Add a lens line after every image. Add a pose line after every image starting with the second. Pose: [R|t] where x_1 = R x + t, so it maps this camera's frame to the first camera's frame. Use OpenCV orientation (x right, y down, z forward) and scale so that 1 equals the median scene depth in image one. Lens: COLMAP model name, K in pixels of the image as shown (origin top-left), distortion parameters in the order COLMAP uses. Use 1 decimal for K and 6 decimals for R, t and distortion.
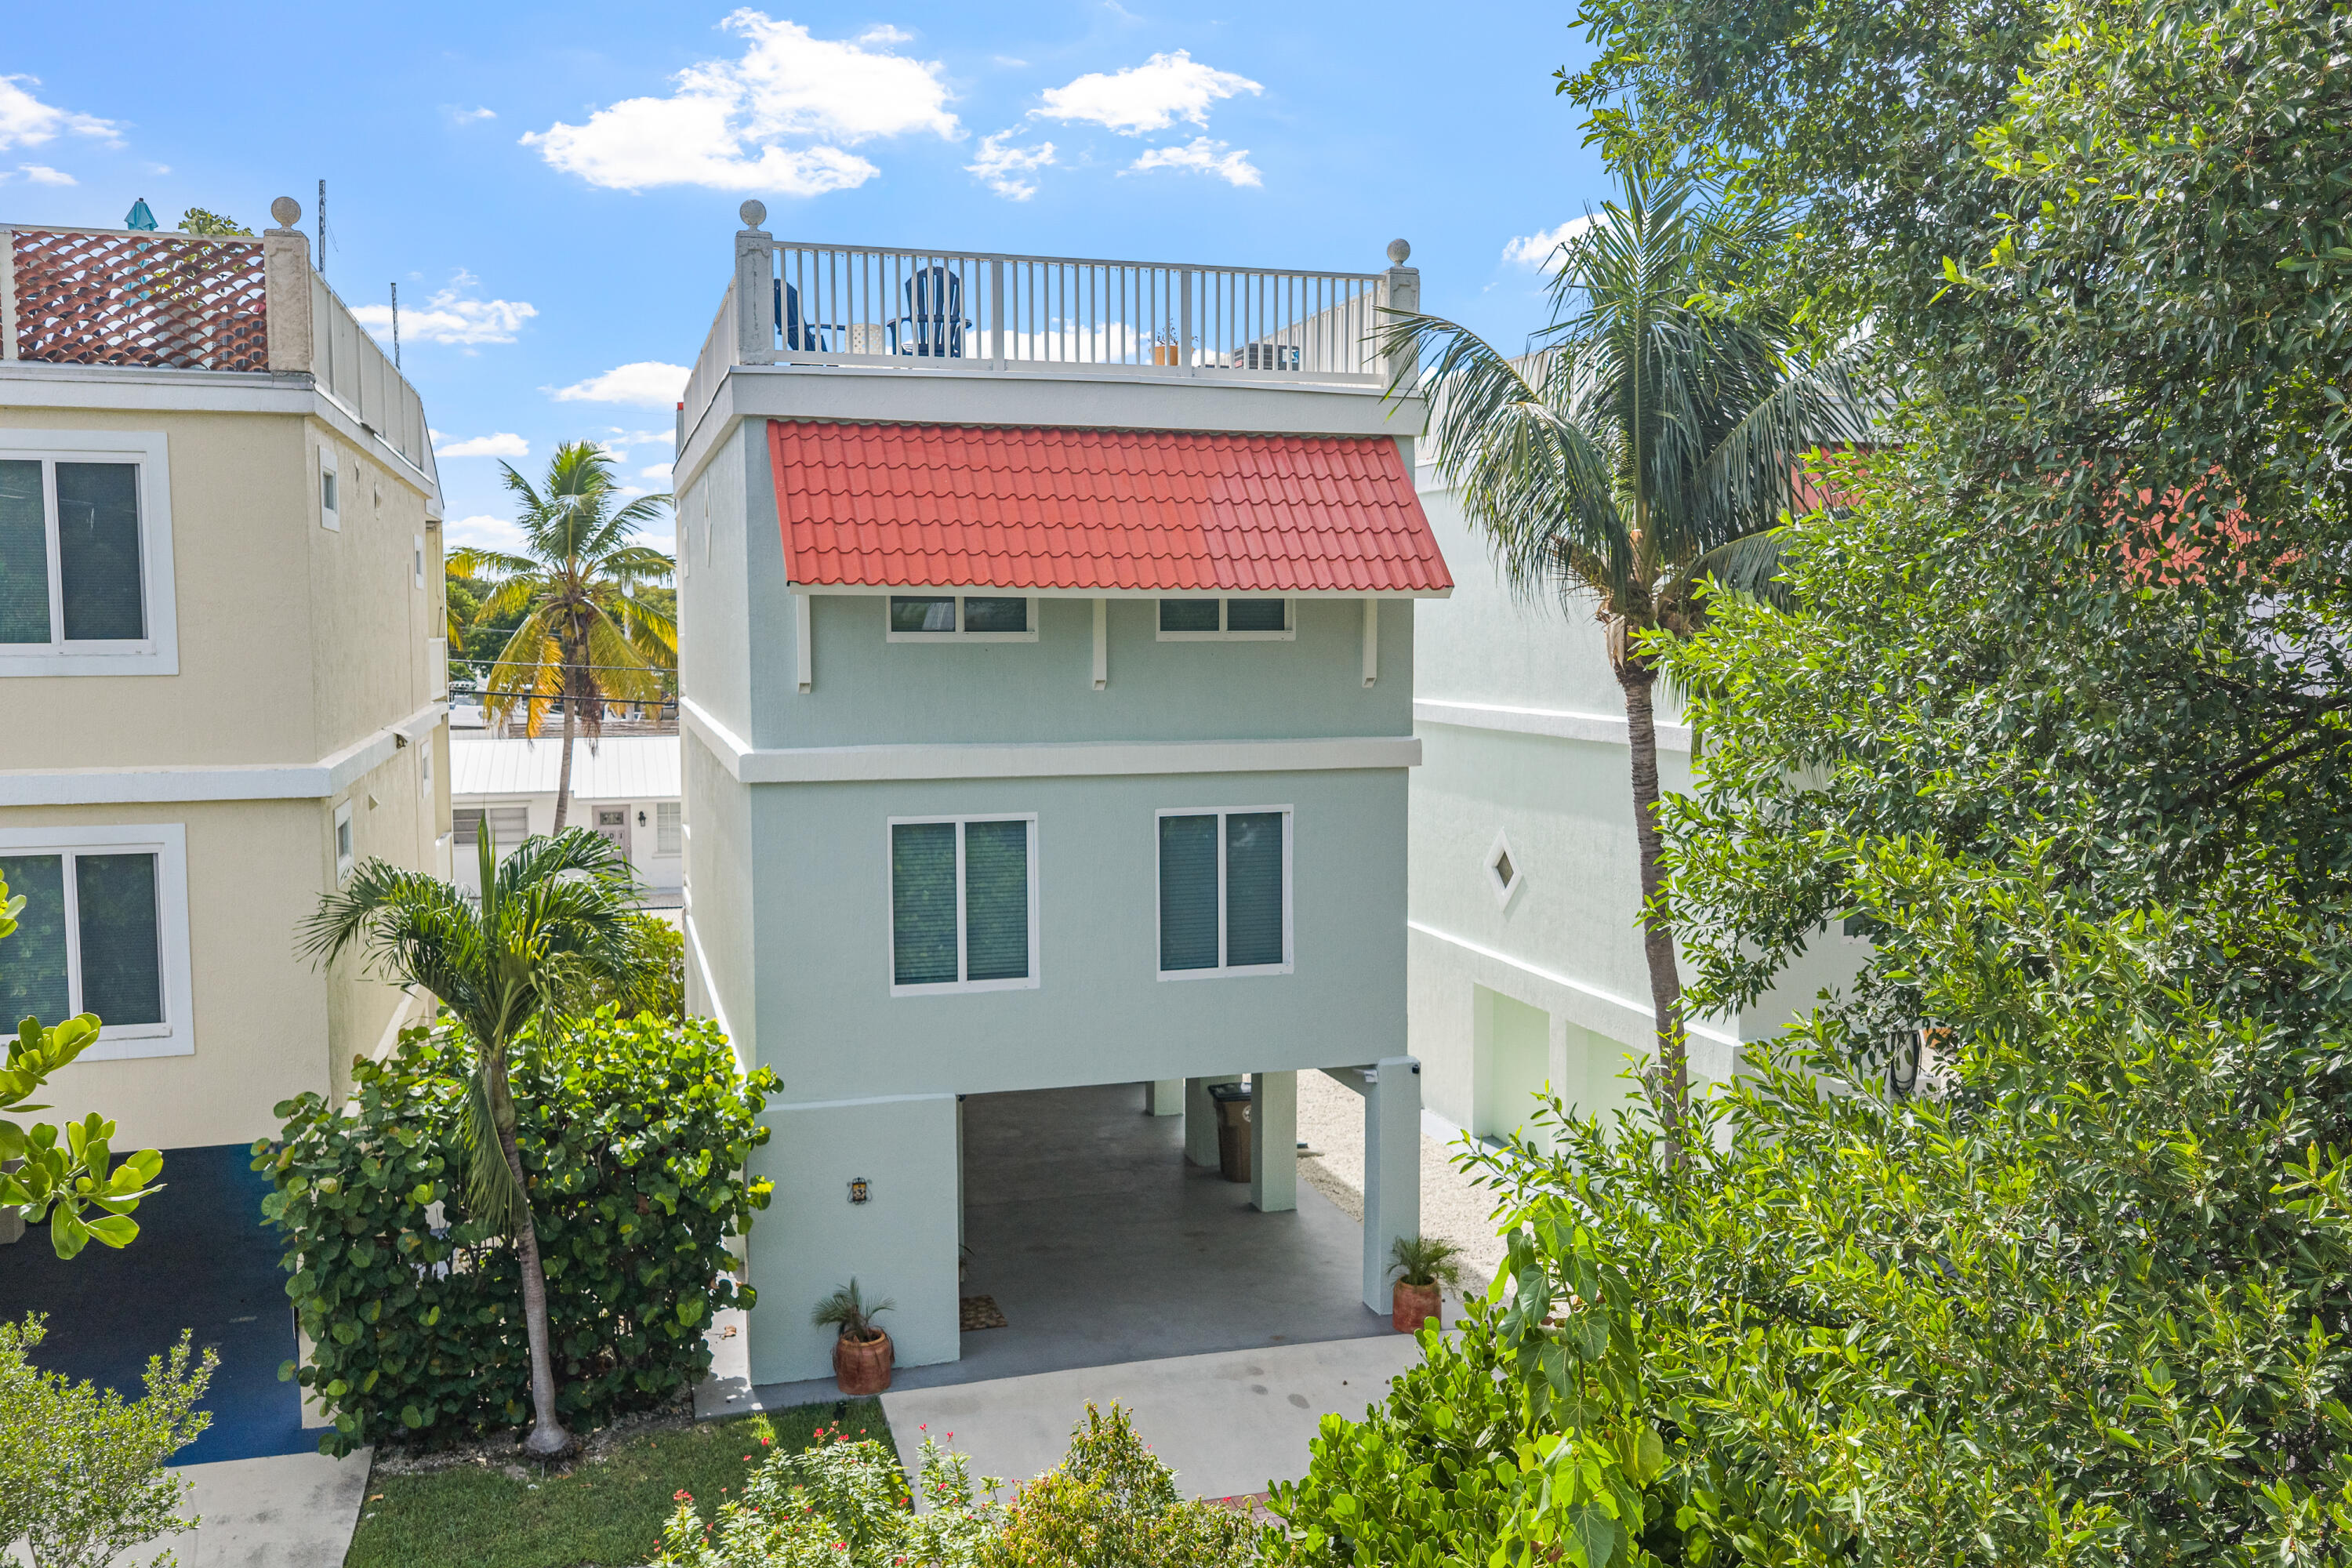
lens RADIAL K [[1943.9, 0, 1185.1], [0, 1943.9, 779.4], [0, 0, 1]] dist [-0.001149, -0.006029]
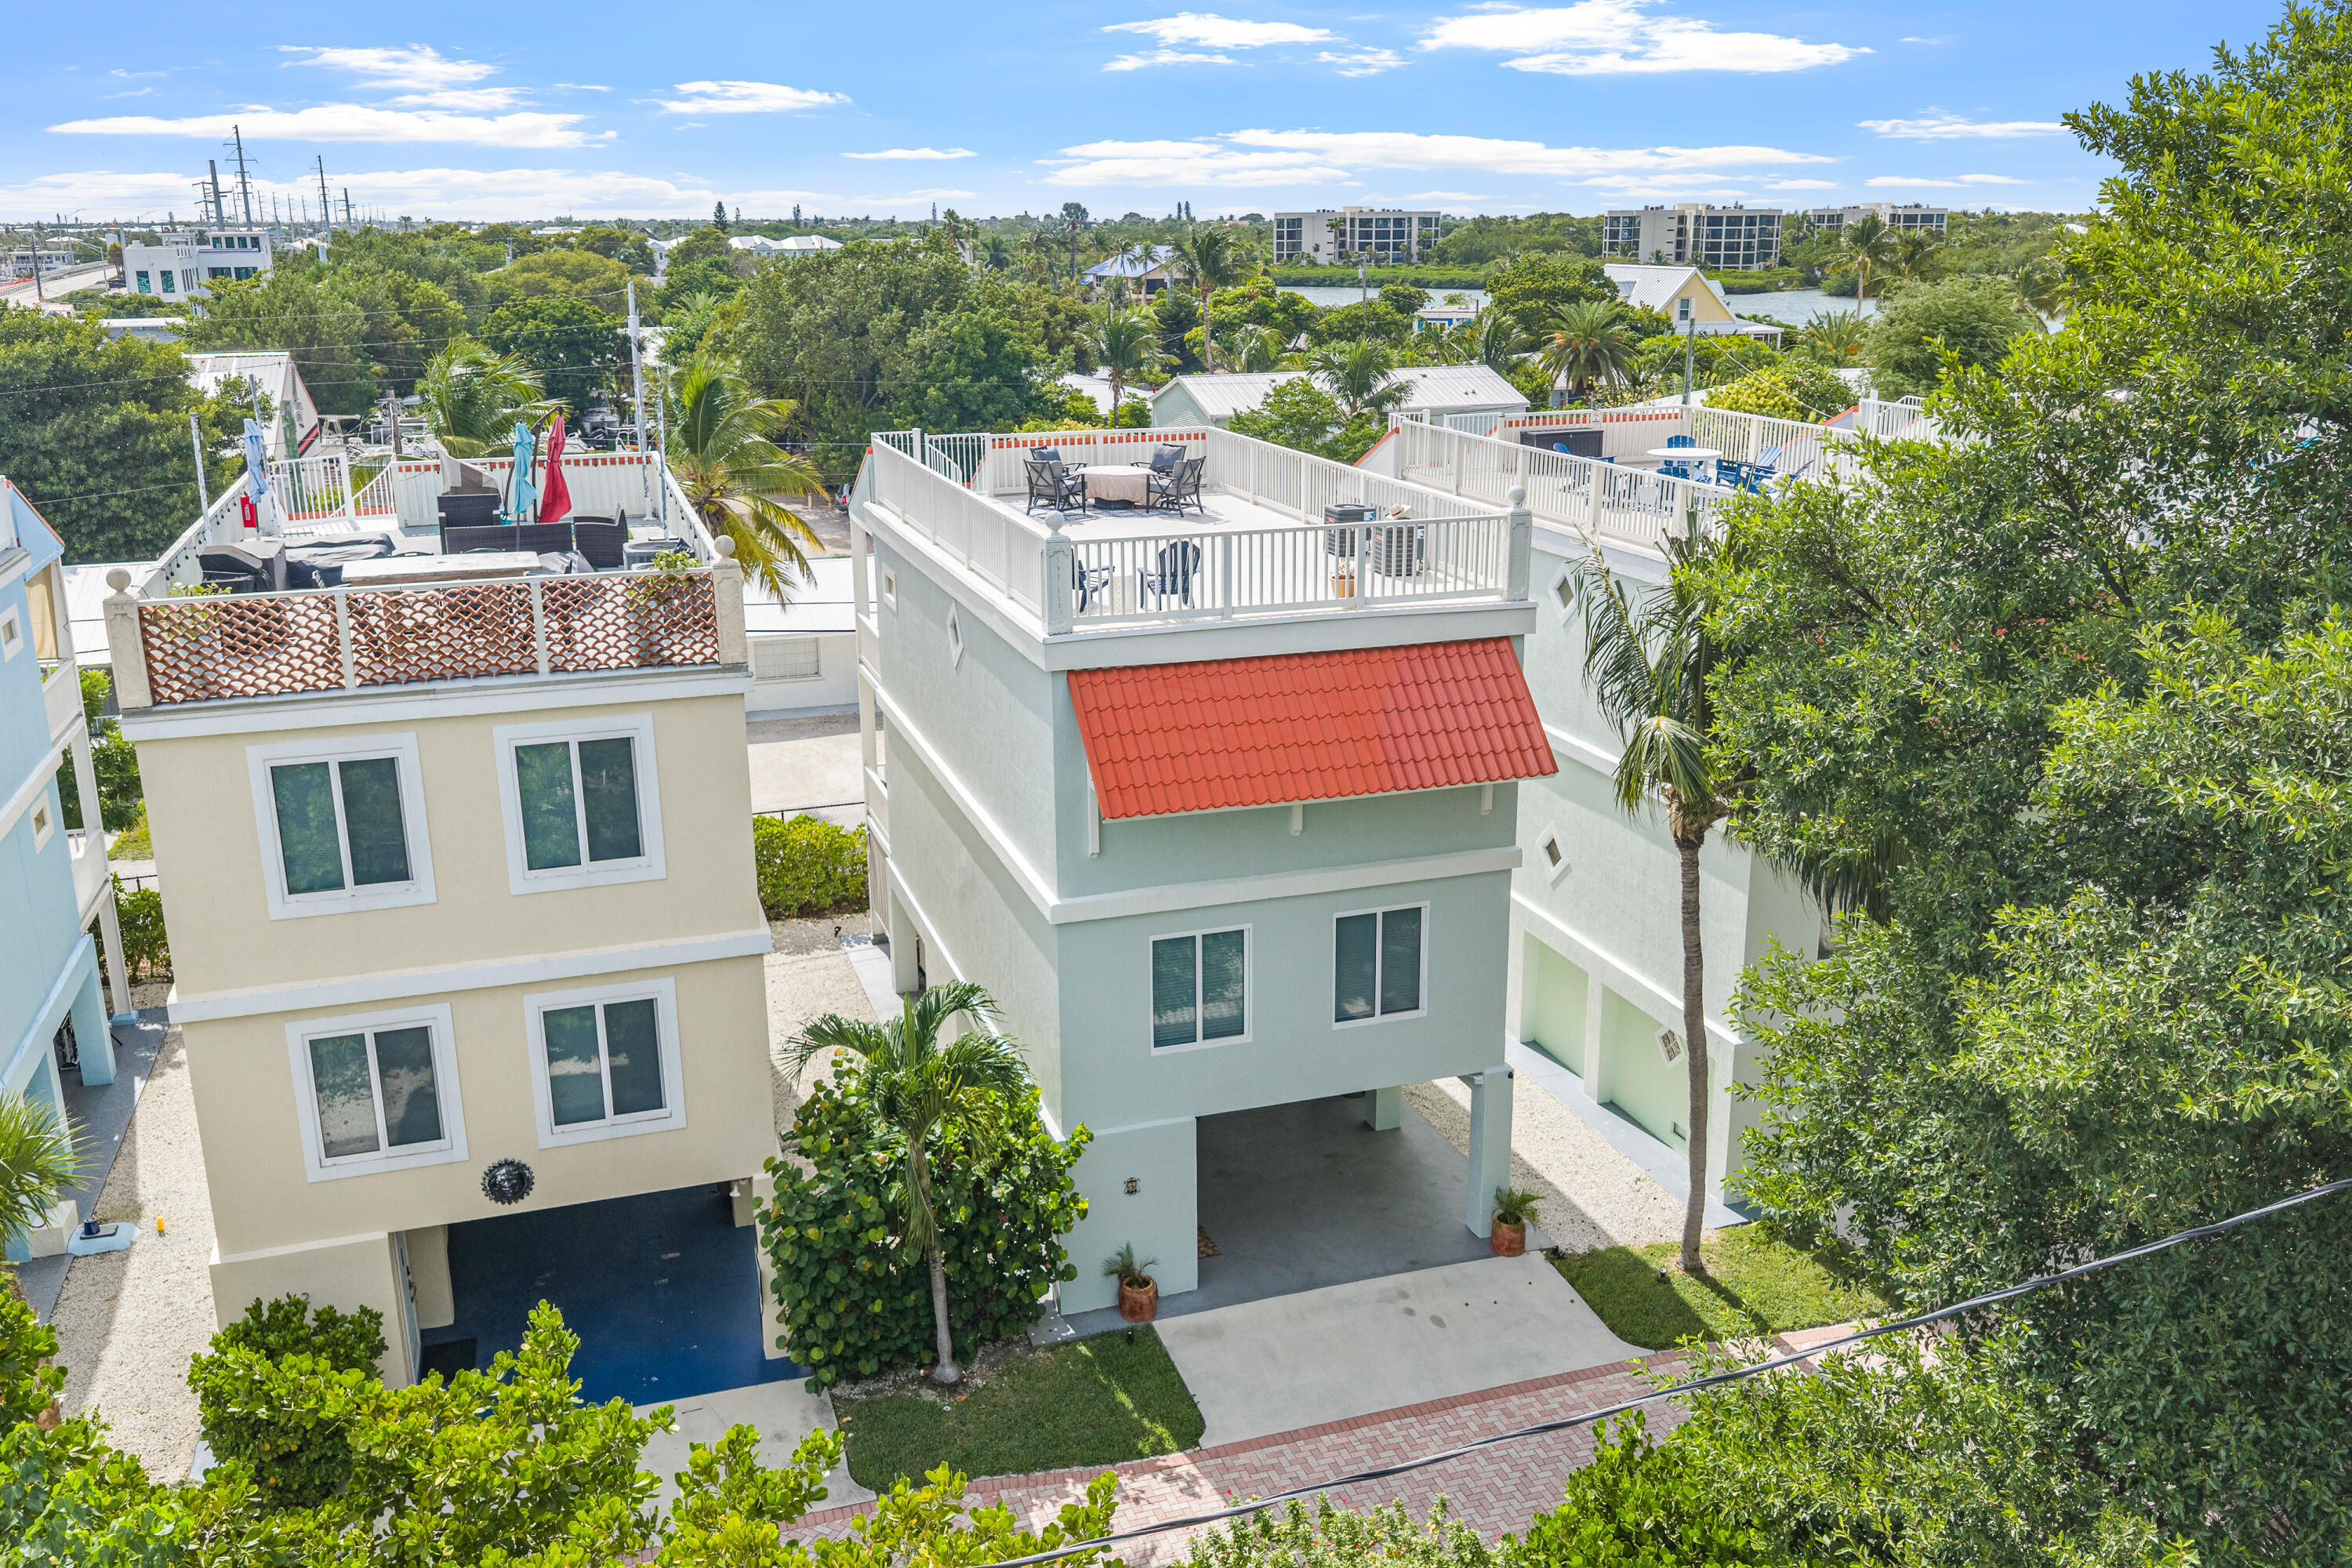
lens RADIAL K [[1943.9, 0, 1169.5], [0, 1943.9, 784.4], [0, 0, 1]] dist [-0.001149, -0.006029]
pose [[0.999603, -0.014897, 0.023895, -0.168340], [0.009817, 0.979722, 0.200120, -0.362575], [-0.026392, -0.199806, 0.979480, -0.342623]]
